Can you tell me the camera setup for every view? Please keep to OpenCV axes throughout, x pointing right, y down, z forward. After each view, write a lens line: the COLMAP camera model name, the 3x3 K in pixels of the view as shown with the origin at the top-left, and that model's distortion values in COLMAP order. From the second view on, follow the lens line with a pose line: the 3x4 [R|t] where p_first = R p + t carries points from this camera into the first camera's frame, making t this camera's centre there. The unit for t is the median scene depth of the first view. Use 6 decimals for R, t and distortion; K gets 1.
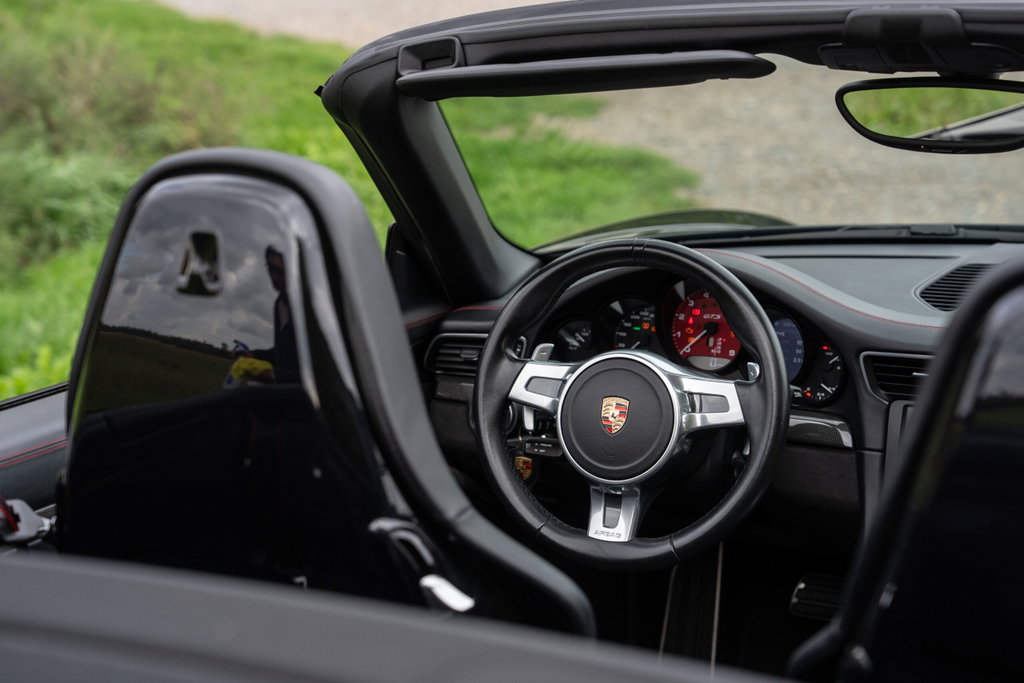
lens RADIAL K [[2203.7, 0, 512.0], [0, 2203.7, 341.5], [0, 0, 1]] dist [-0.049652, -0.111481]
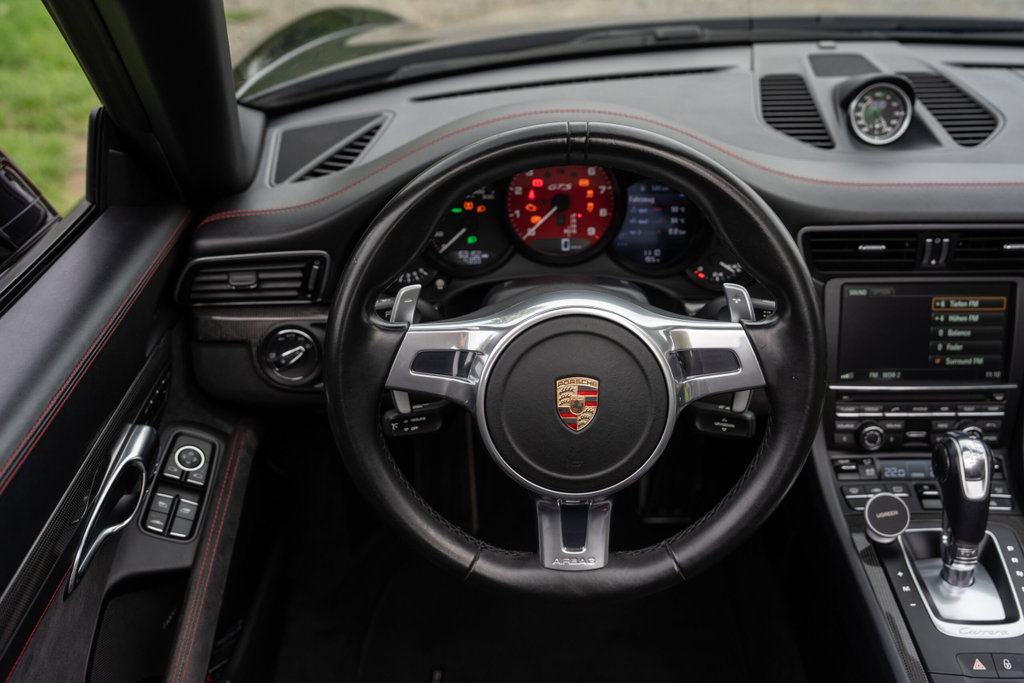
lens RADIAL K [[1060.3, 0, 512.0], [0, 1060.3, 341.5], [0, 0, 1]] dist [0.015215, 0.003832]
pose [[0.894828, -0.202239, 0.397972, -0.086908], [0.081619, 0.950584, 0.299546, -0.075191], [-0.438886, -0.235560, 0.867116, 0.689589]]
